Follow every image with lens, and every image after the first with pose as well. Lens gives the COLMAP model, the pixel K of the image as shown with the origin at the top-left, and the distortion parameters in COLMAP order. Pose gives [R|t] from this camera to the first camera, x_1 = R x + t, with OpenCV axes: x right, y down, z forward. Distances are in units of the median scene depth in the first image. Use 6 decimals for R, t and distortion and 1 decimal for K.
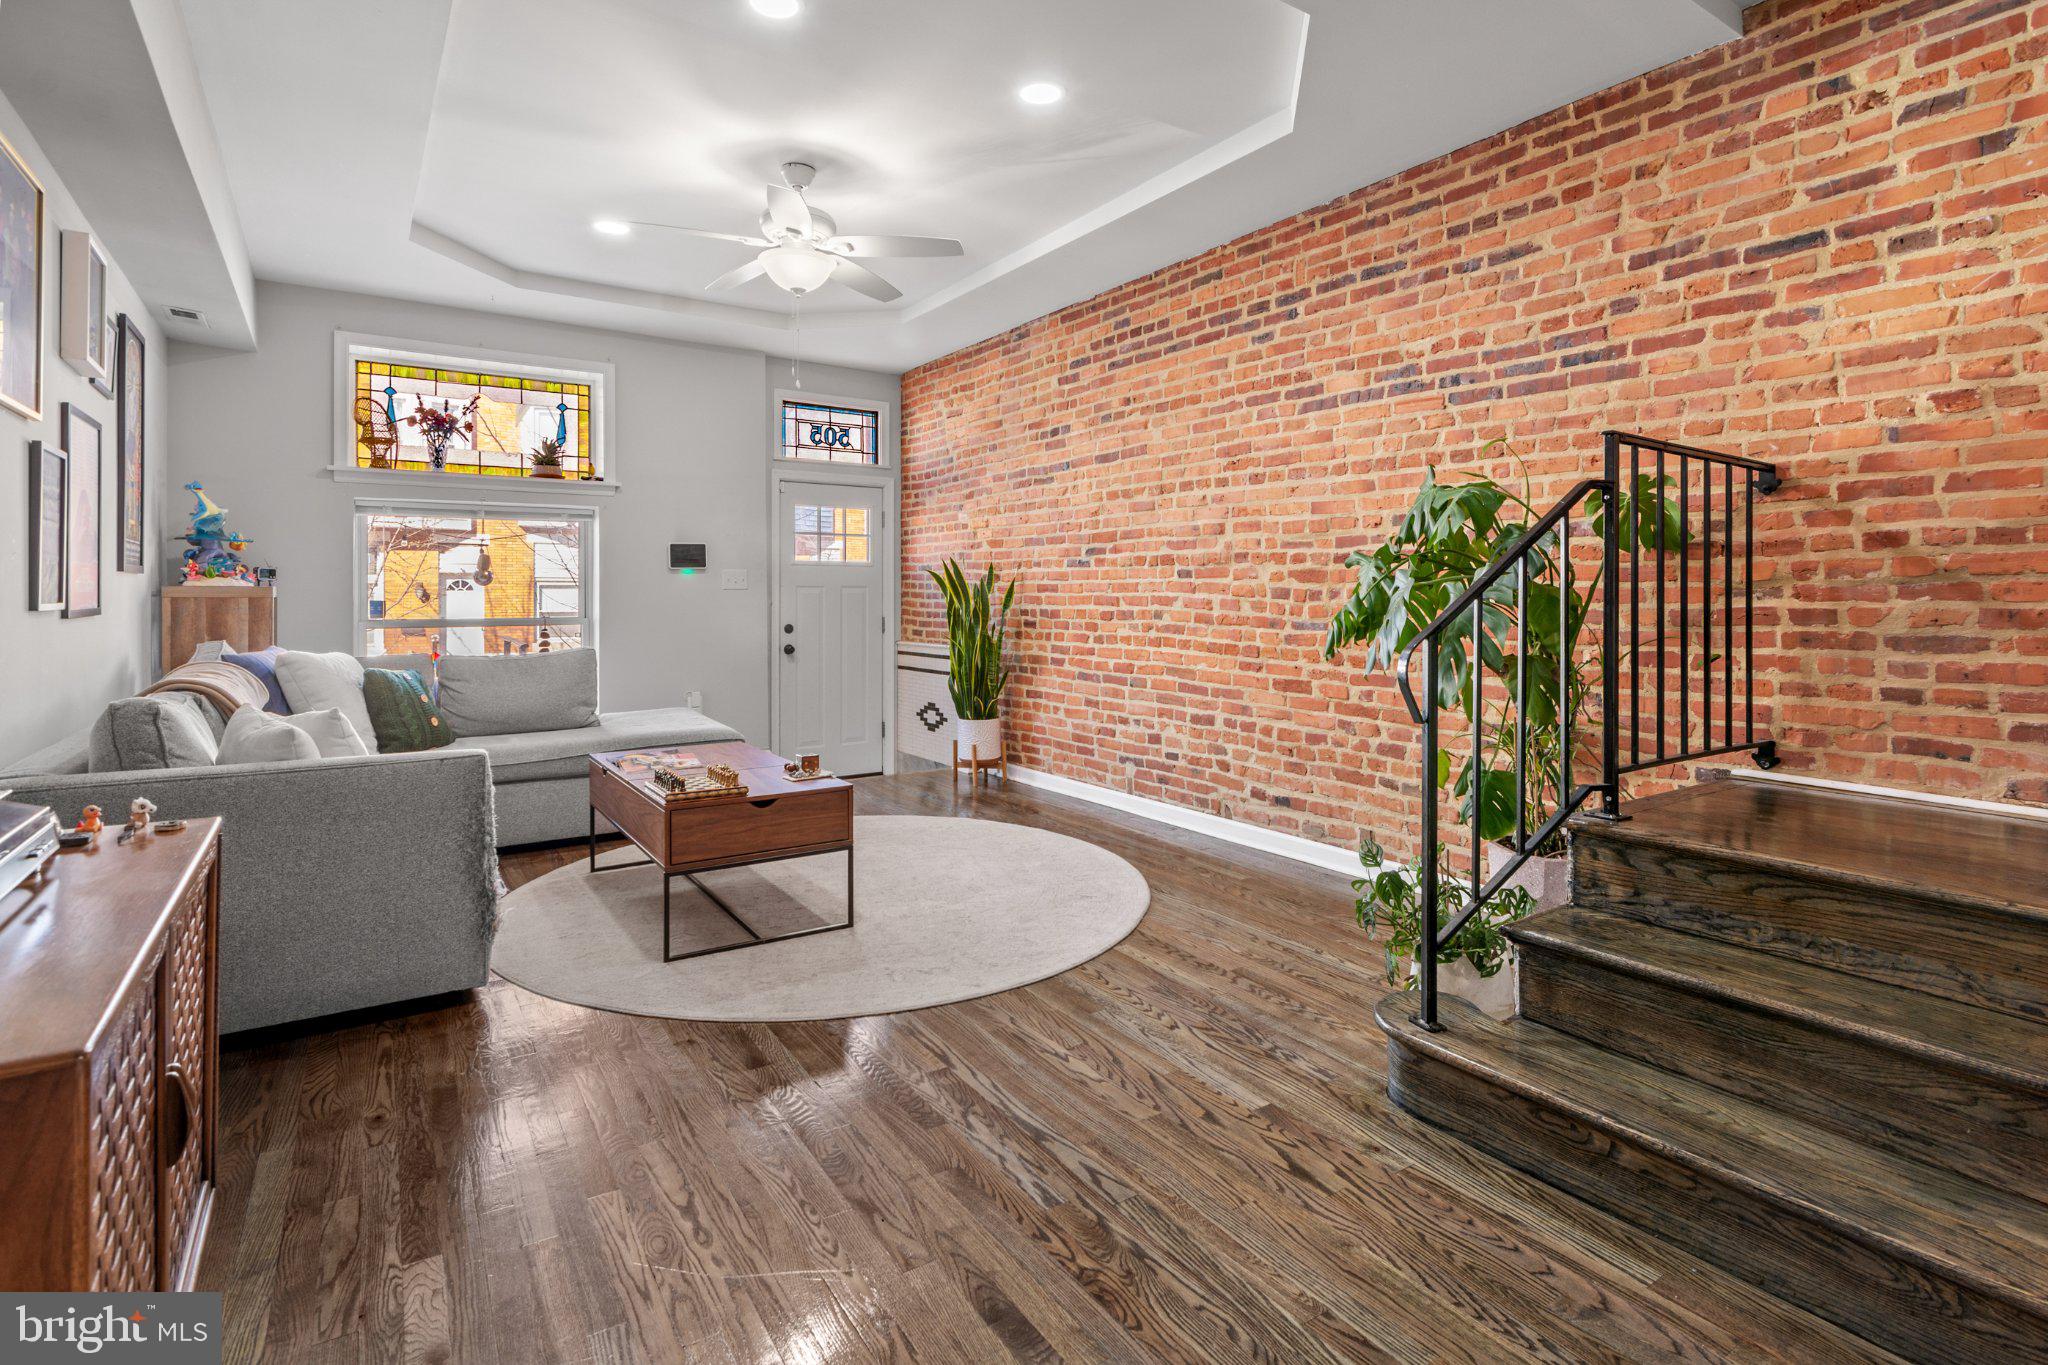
lens RADIAL K [[1009.4, 0, 1028.1], [0, 1009.4, 608.1], [0, 0, 1]] dist [0.005564, -0.005119]
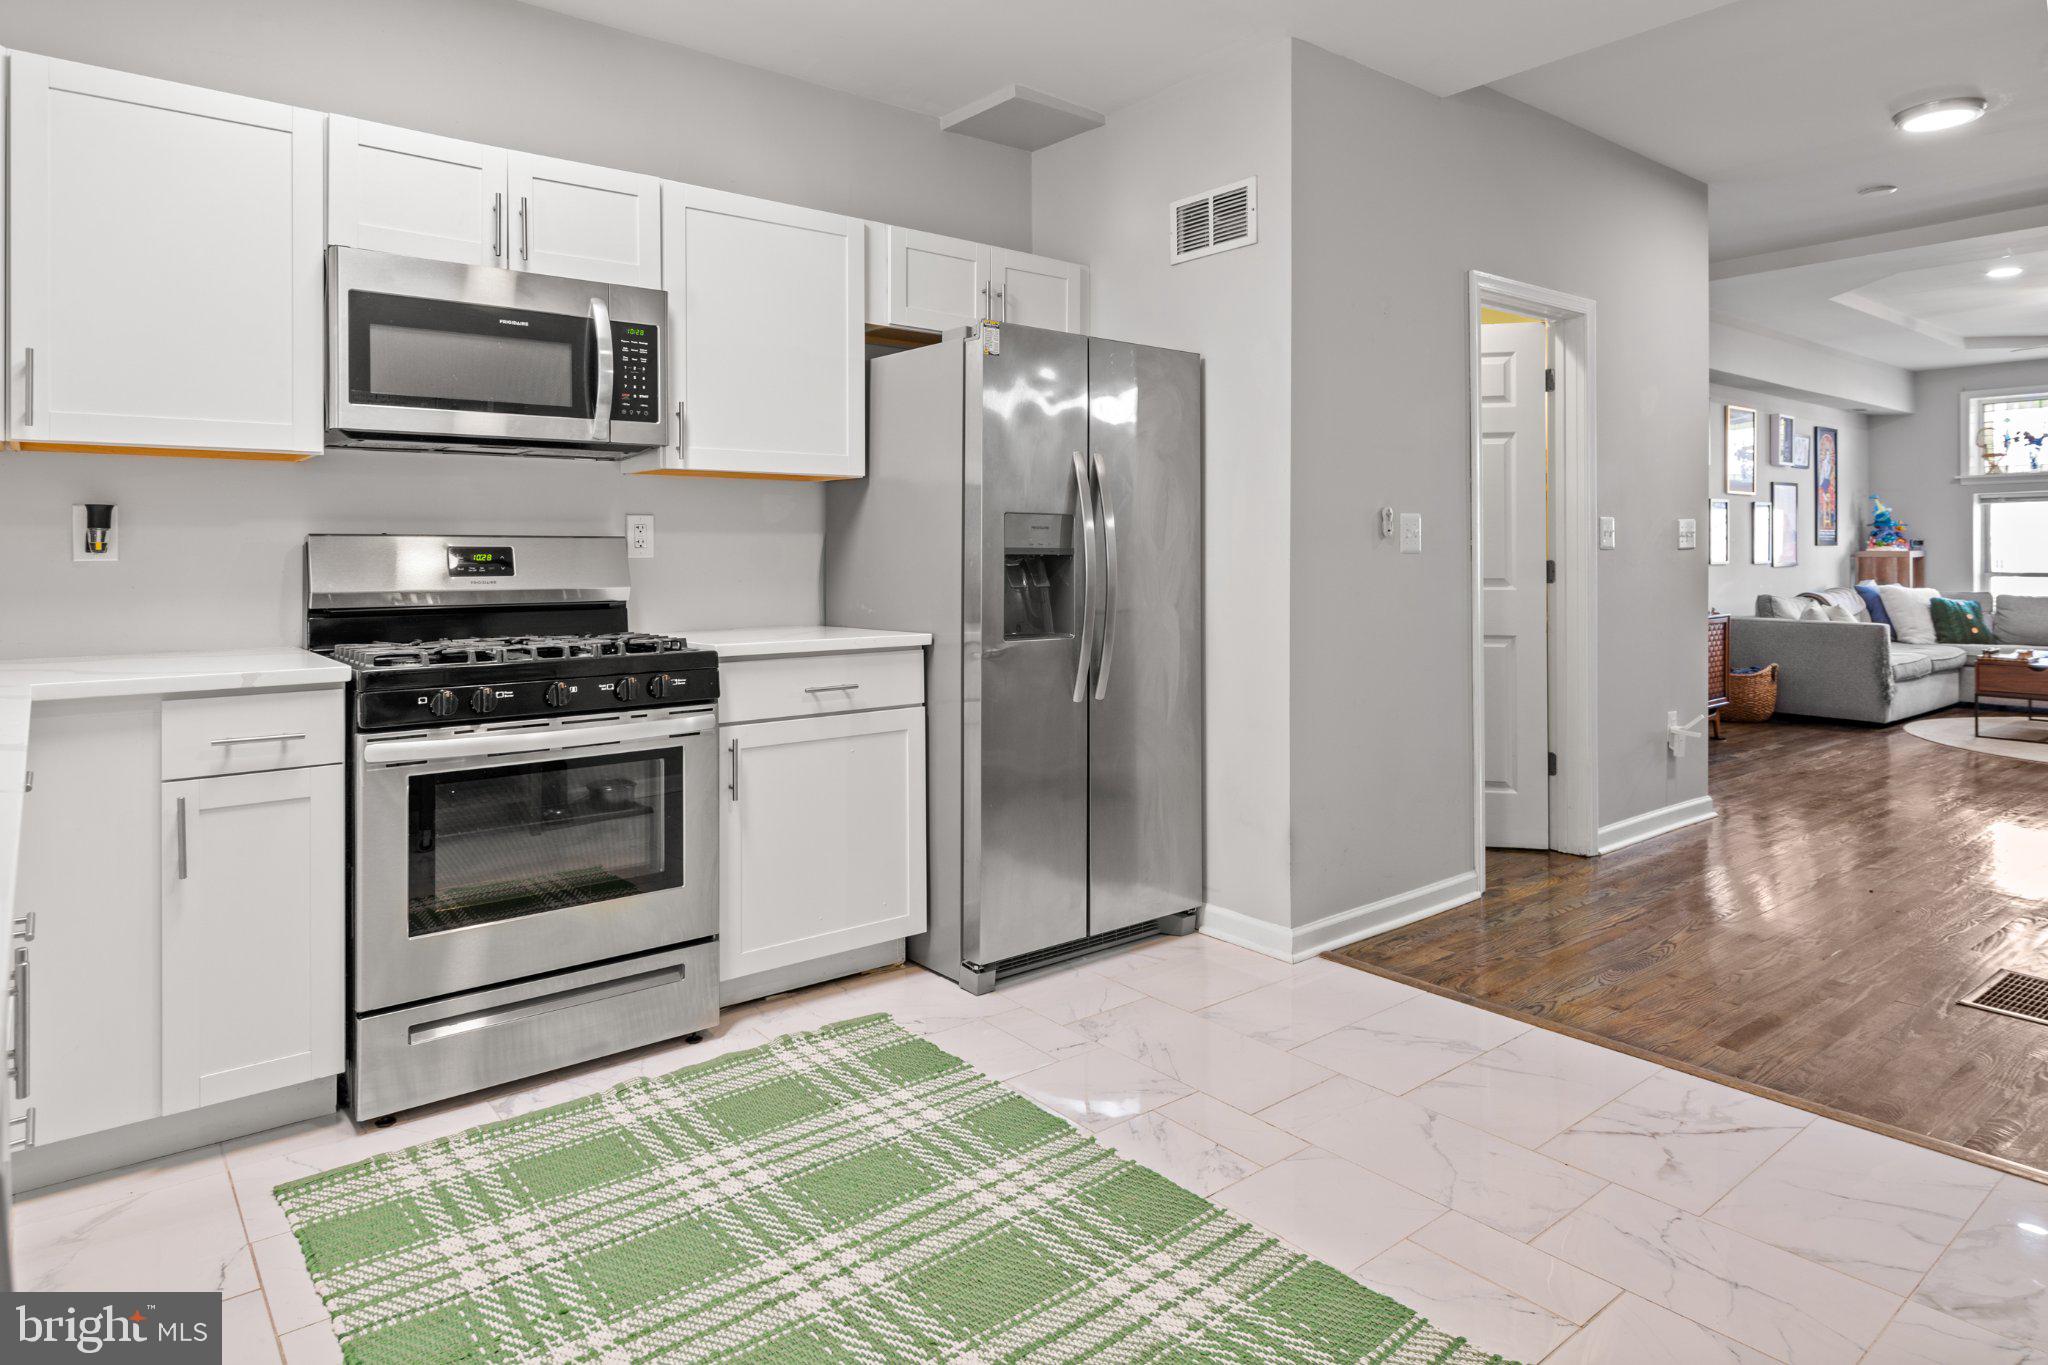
lens RADIAL K [[1177.5, 0, 1039.7], [0, 1177.5, 545.6], [0, 0, 1]] dist [-0.003576, -0.002022]
pose [[0.088925, -0.005473, -0.996023, 1.062968], [-0.009881, 0.999931, -0.006377, -0.002024], [0.995989, 0.010409, 0.088865, -0.643231]]
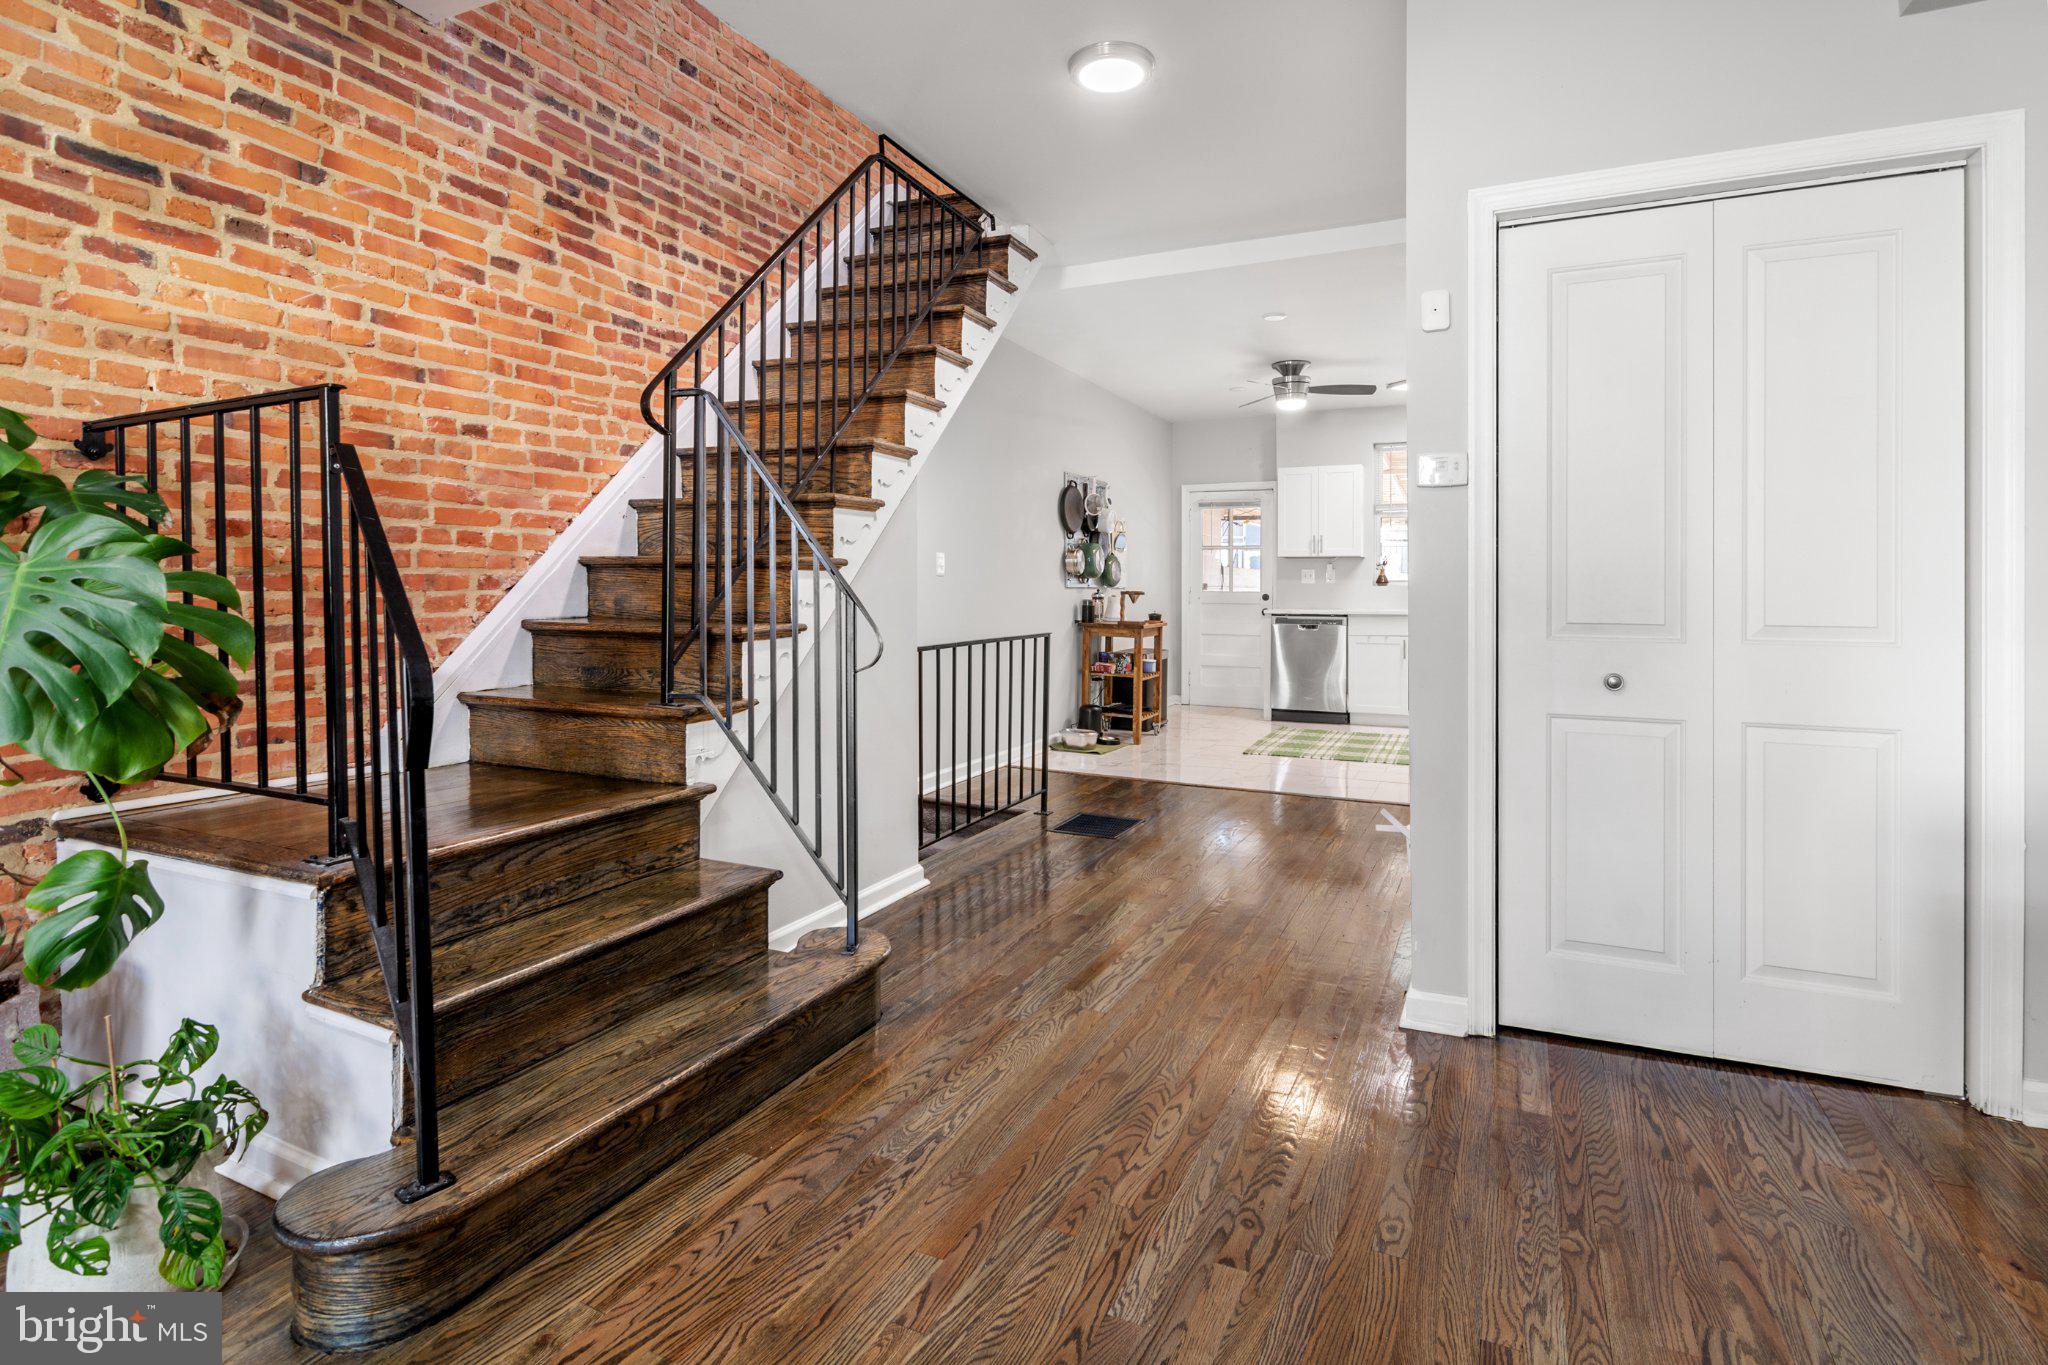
lens RADIAL K [[1009.4, 0, 1034.5], [0, 1009.4, 587.4], [0, 0, 1]] dist [0.005564, -0.005119]
pose [[-0.521220, -0.000827, 0.853422, -0.172161], [0.008201, 0.999949, 0.005978, -0.004848], [-0.853383, 0.010114, -0.521186, 0.394670]]
